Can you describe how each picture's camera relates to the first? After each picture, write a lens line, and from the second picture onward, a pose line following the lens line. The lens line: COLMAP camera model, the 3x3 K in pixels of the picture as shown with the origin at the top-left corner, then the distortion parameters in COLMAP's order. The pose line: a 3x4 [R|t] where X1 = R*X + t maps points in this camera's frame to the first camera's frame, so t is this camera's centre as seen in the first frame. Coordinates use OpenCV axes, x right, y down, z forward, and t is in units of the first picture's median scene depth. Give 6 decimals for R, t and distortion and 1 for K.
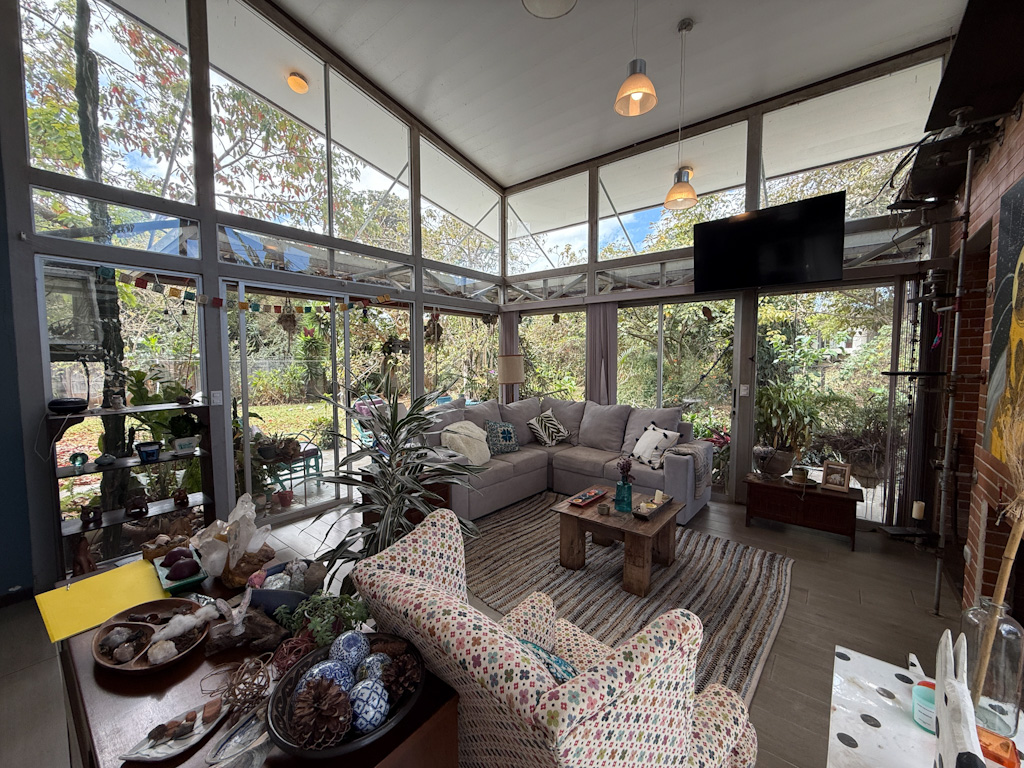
lens RADIAL K [[412.8, 0, 512.0], [0, 412.8, 384.0], [0, 0, 1]] dist [0.016731, 0.000089]
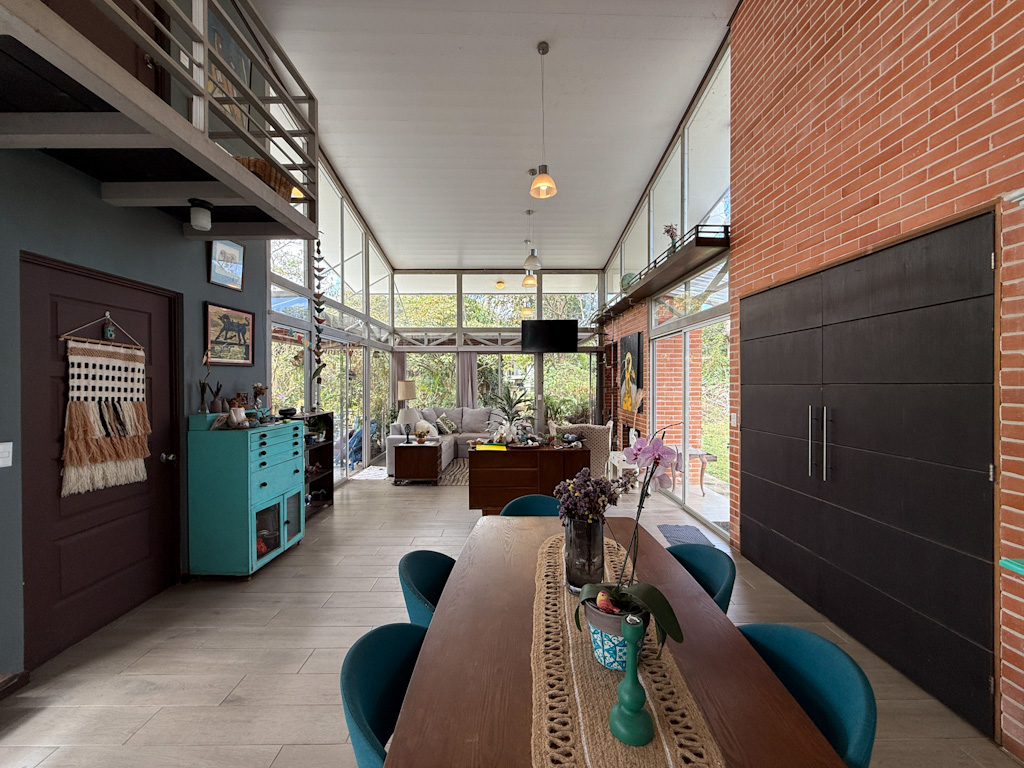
lens RADIAL K [[407.1, 0, 508.6], [0, 407.1, 384.6], [0, 0, 1]] dist [-0.000596, -0.000250]
pose [[0.775879, -0.004675, 0.630865, -0.829978], [0.040006, 0.998325, -0.041803, 0.028541], [-0.629613, 0.057672, 0.774766, -0.496556]]
